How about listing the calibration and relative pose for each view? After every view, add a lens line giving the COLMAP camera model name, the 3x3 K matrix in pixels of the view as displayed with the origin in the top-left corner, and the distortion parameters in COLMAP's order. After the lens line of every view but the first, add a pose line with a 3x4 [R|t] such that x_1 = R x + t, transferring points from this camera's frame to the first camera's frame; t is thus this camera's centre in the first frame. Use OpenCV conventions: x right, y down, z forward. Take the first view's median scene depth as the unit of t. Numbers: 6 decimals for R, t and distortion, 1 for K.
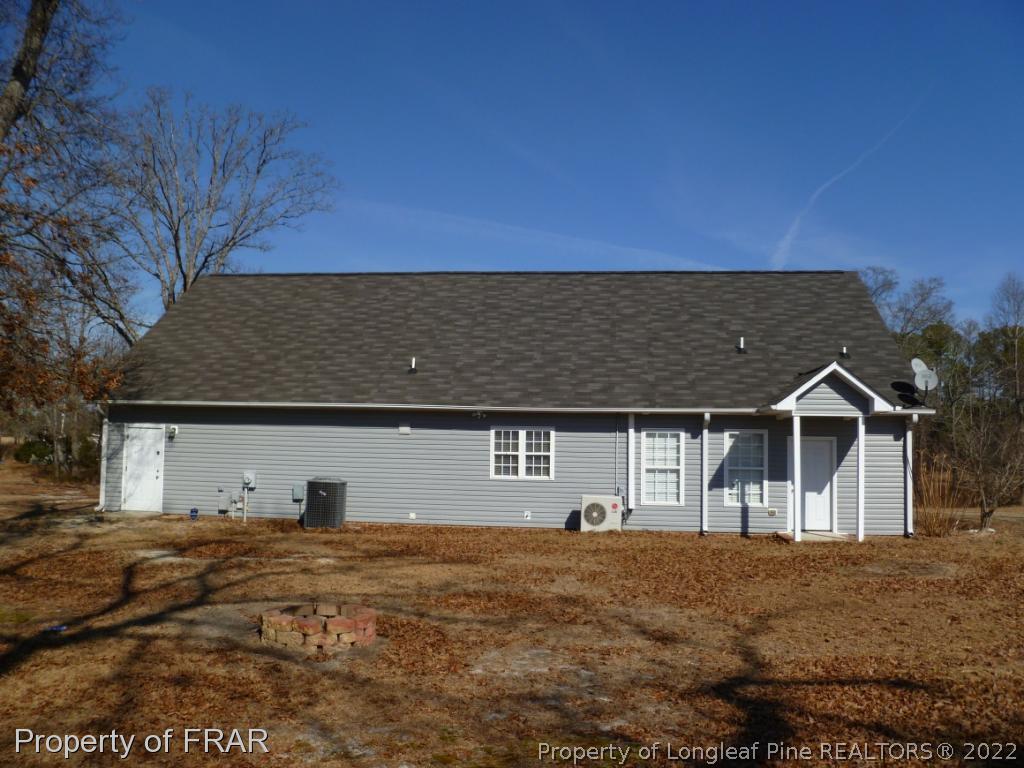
lens RADIAL K [[845.3, 0, 512.0], [0, 845.3, 384.0], [0, 0, 1]] dist [-0.074641, 0.004227]
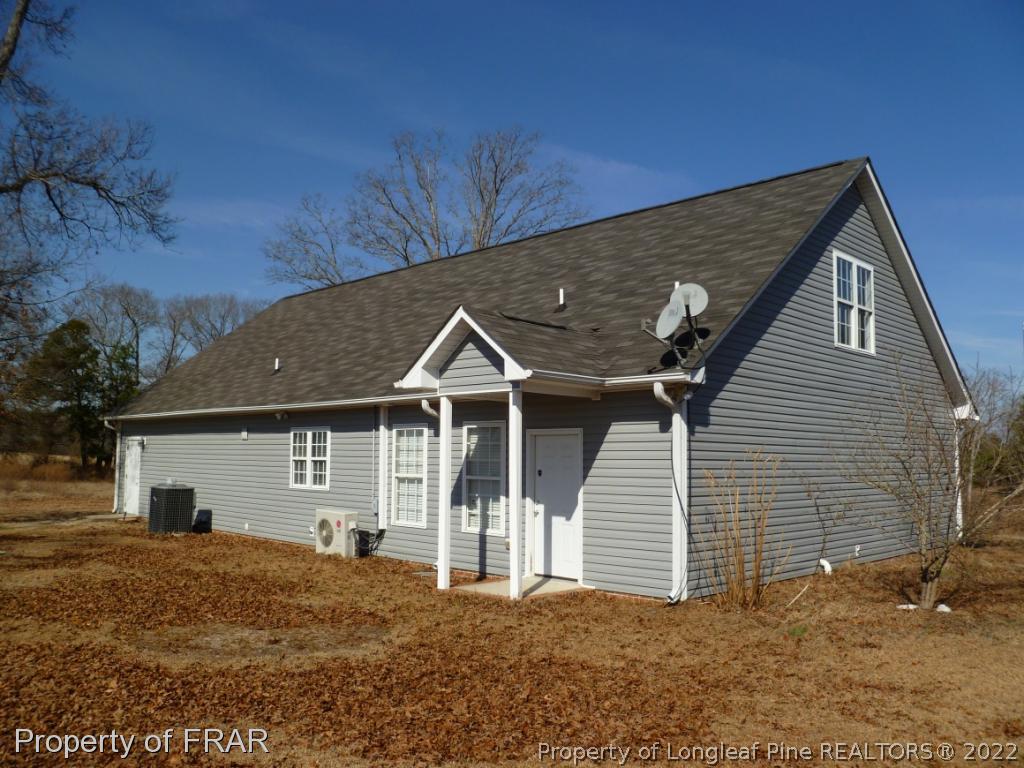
lens RADIAL K [[845.3, 0, 512.0], [0, 845.3, 384.0], [0, 0, 1]] dist [-0.074641, 0.004227]
pose [[0.768962, -0.065534, -0.635927, 0.727444], [0.053043, 0.997842, -0.038691, 0.051214], [0.637090, -0.003980, 0.770779, 0.478541]]
